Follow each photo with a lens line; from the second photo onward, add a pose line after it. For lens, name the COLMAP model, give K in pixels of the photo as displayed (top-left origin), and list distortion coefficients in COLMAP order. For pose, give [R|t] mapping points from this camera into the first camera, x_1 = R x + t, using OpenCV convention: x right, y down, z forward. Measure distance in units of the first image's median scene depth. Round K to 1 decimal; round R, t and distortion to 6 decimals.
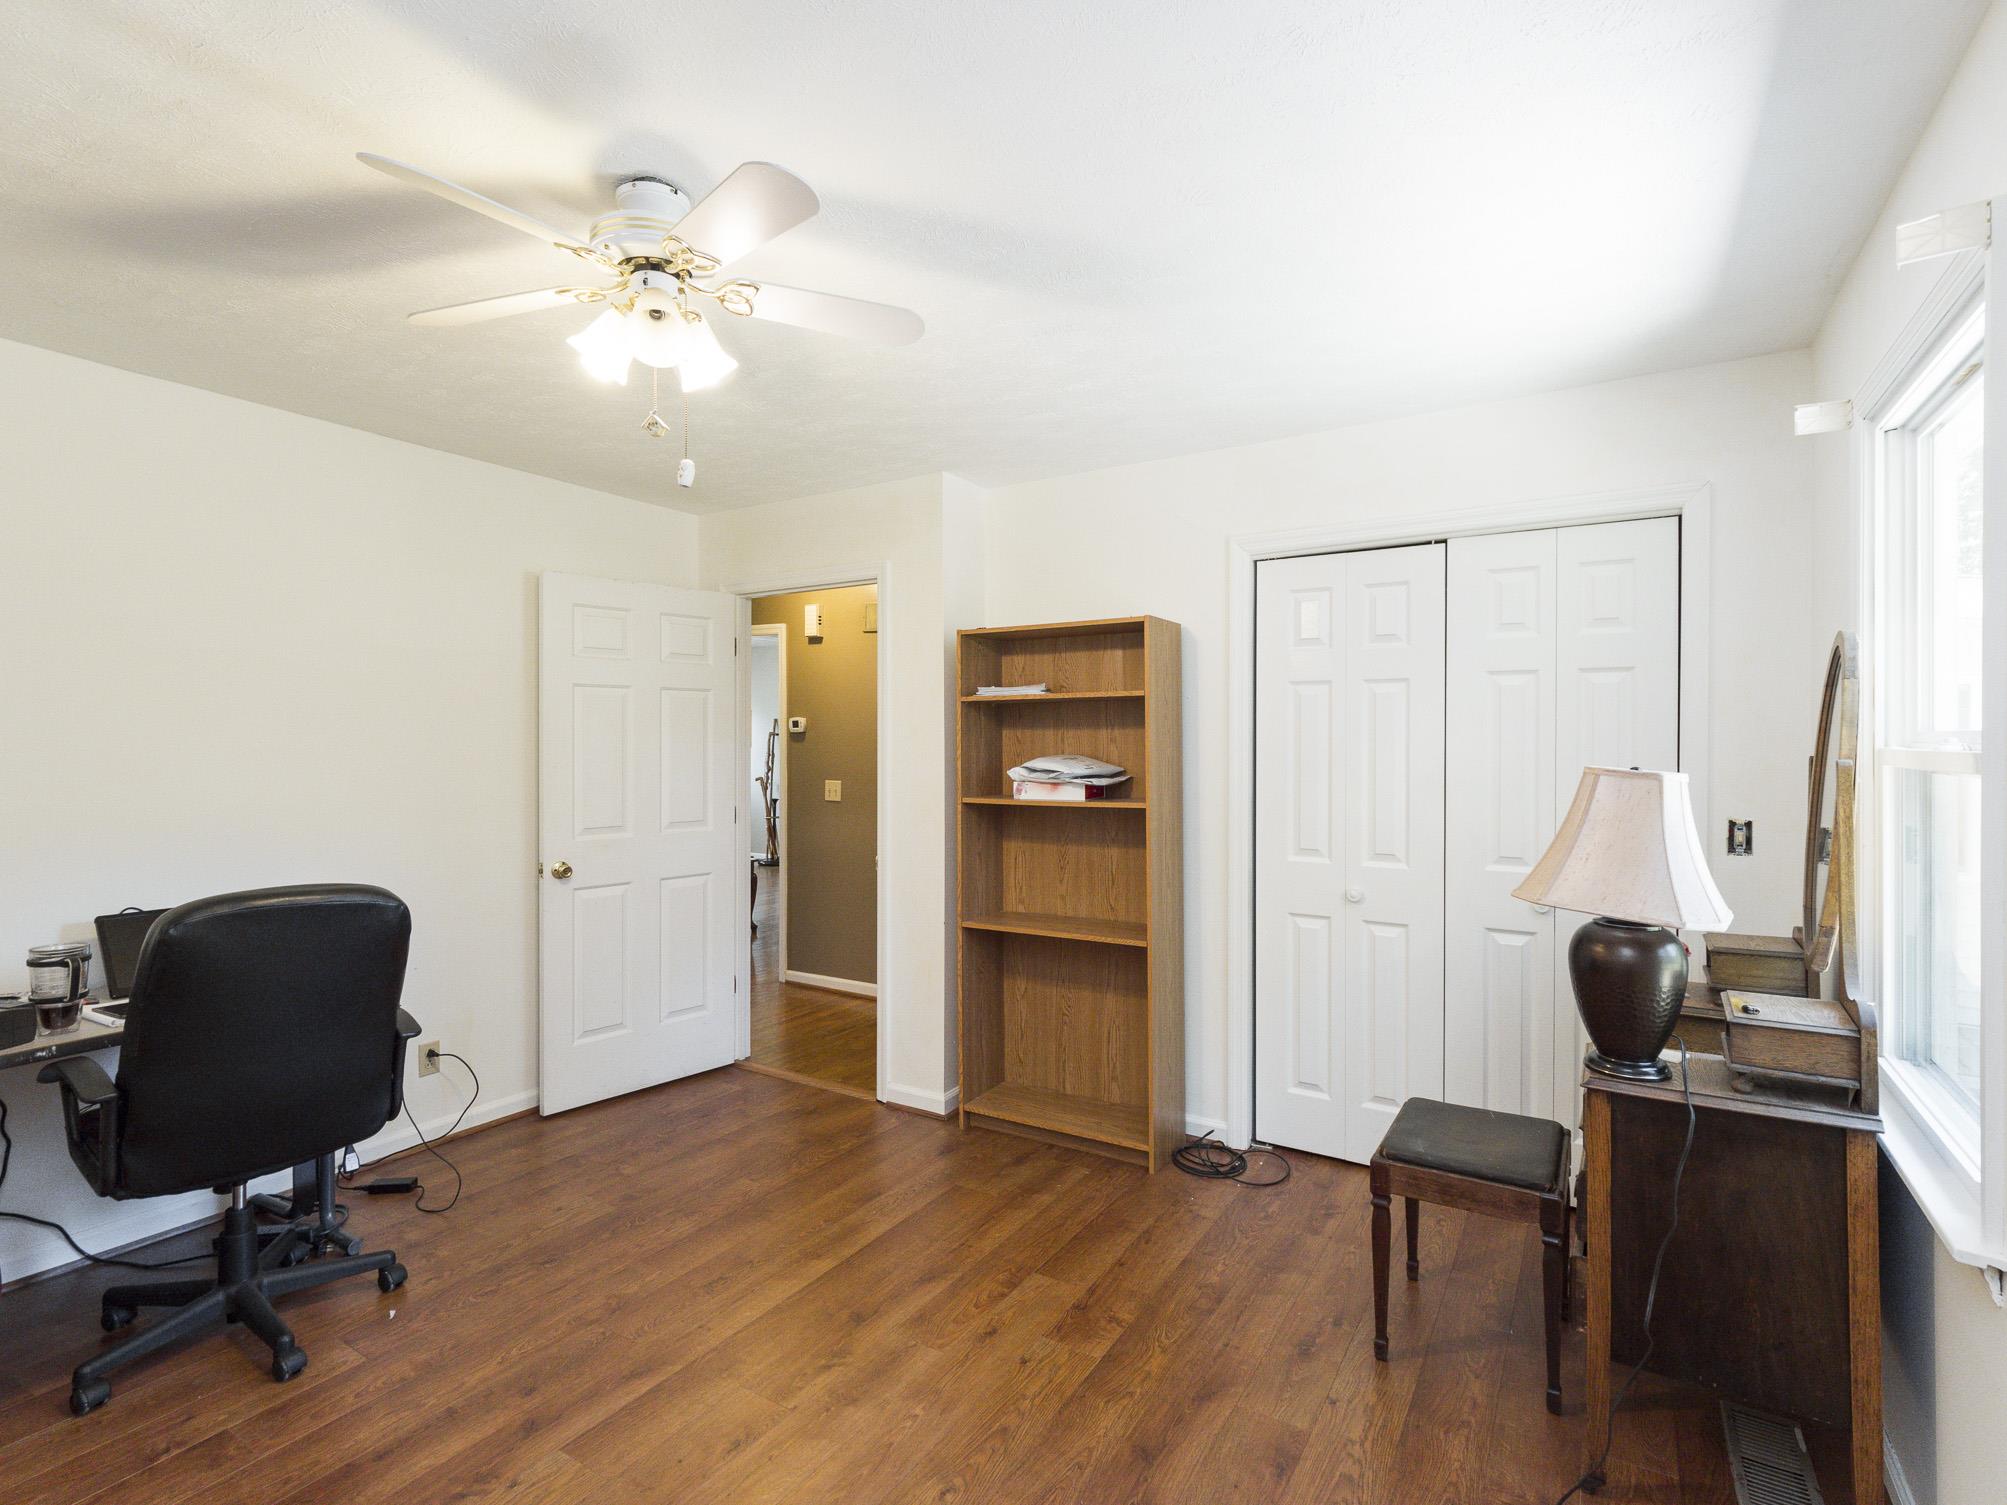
lens RADIAL K [[974.5, 0, 1003.5], [0, 974.5, 752.5], [0, 0, 1]] dist [0.000231, -0.000338]
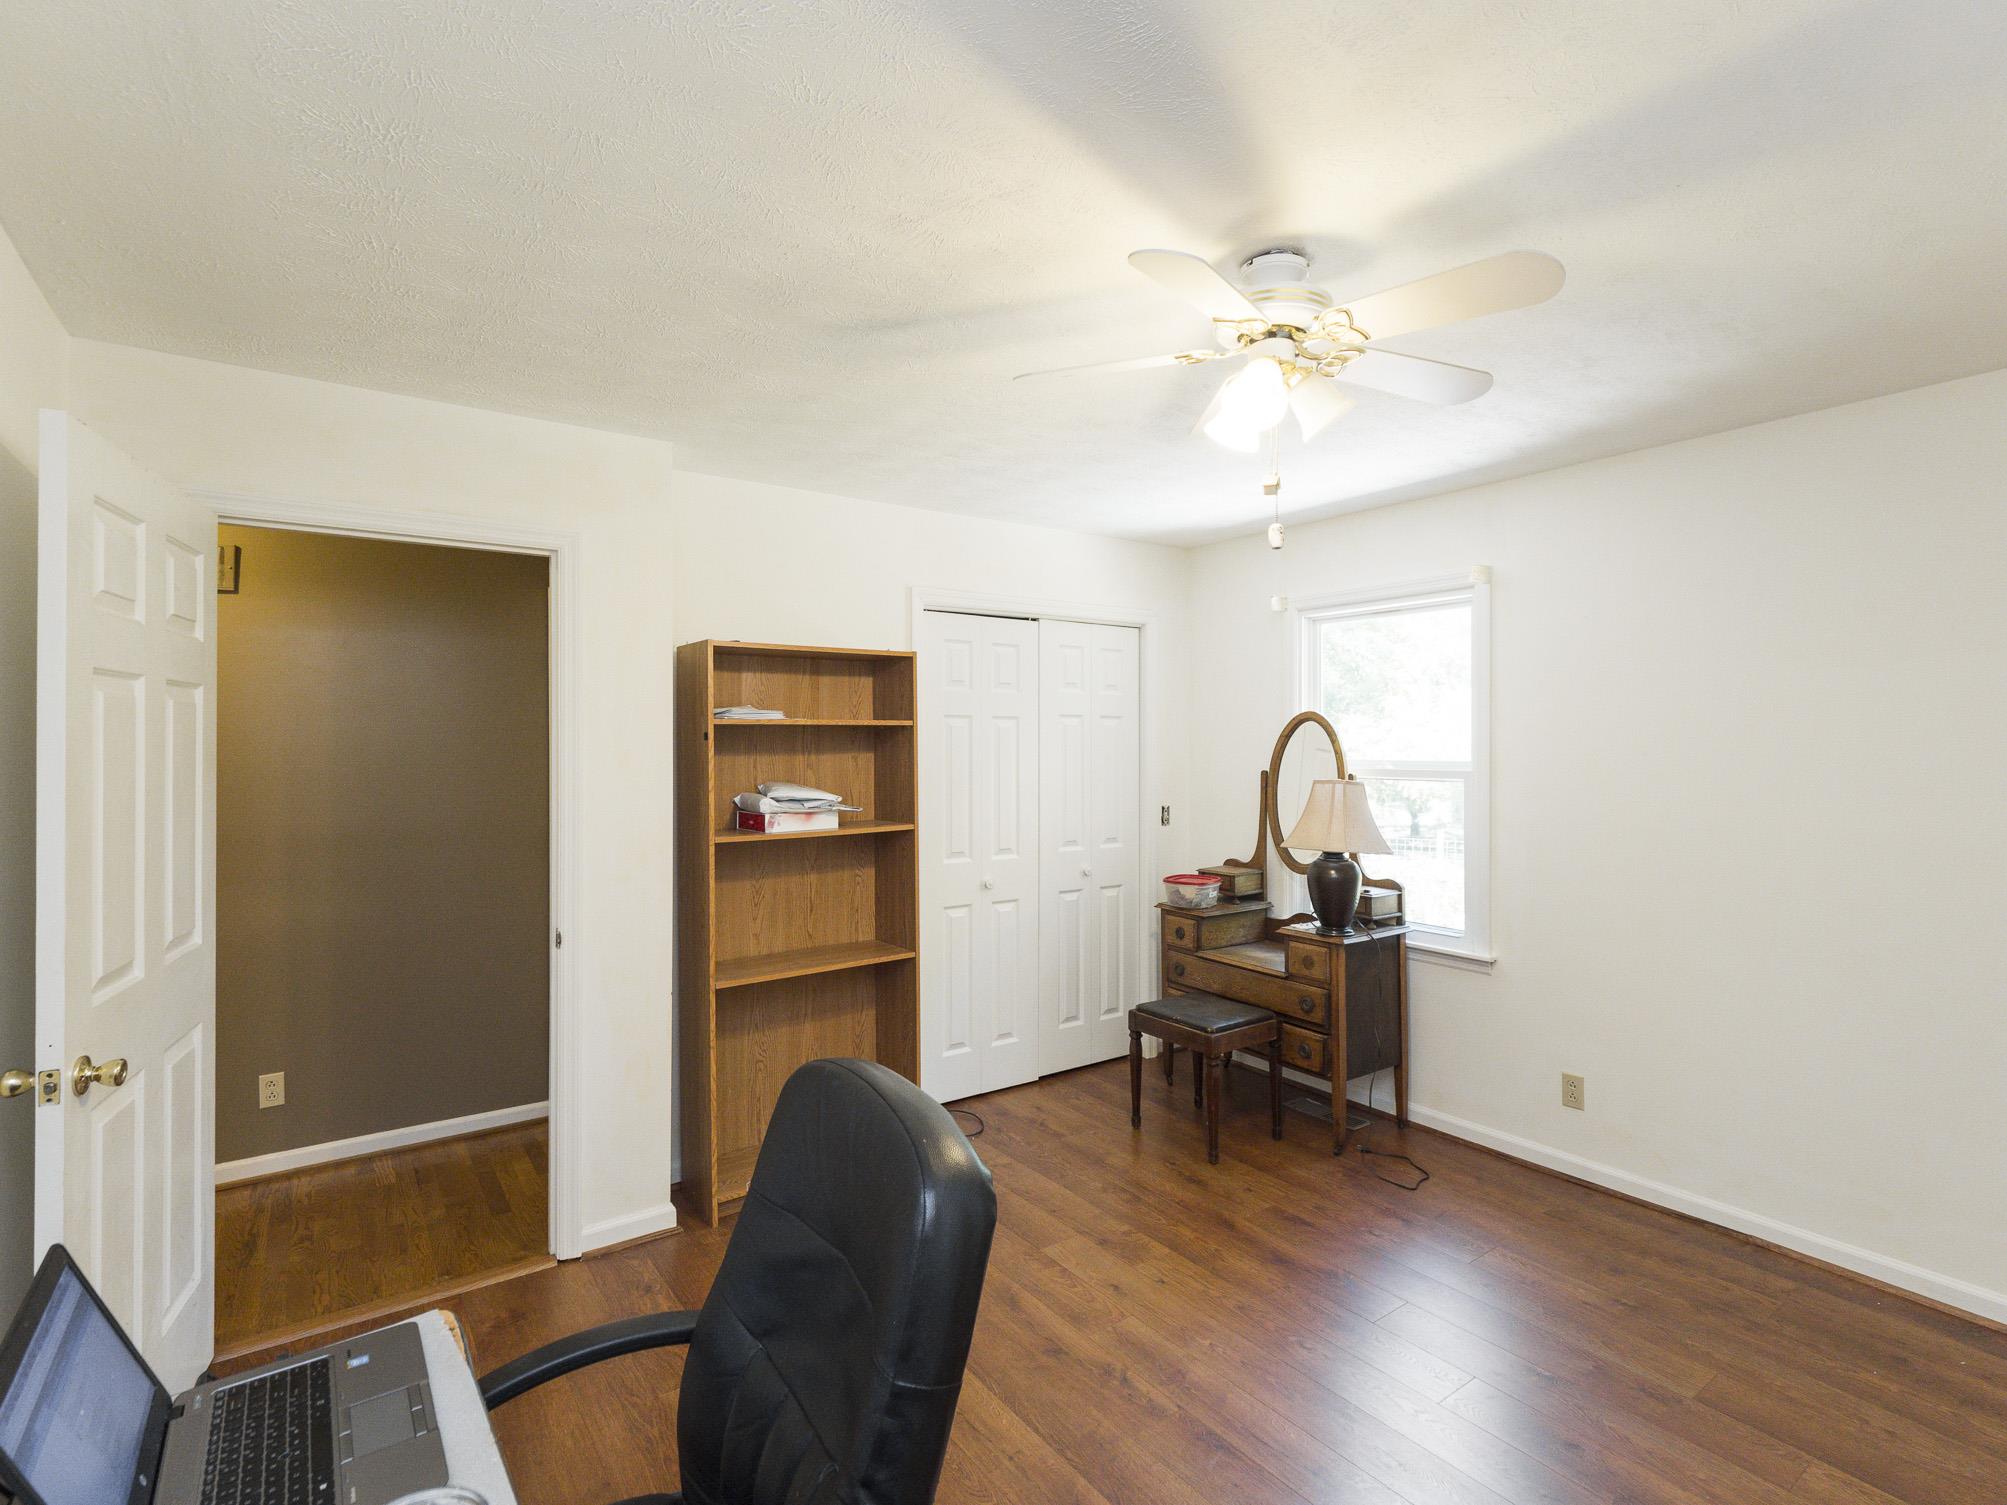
lens RADIAL K [[974.5, 0, 1003.5], [0, 974.5, 752.5], [0, 0, 1]] dist [0.000231, -0.000338]
pose [[0.375244, -0.009551, 0.926877, -0.756700], [0.007763, 0.999944, 0.007161, -0.032858], [-0.926894, 0.004509, 0.375297, 0.460739]]
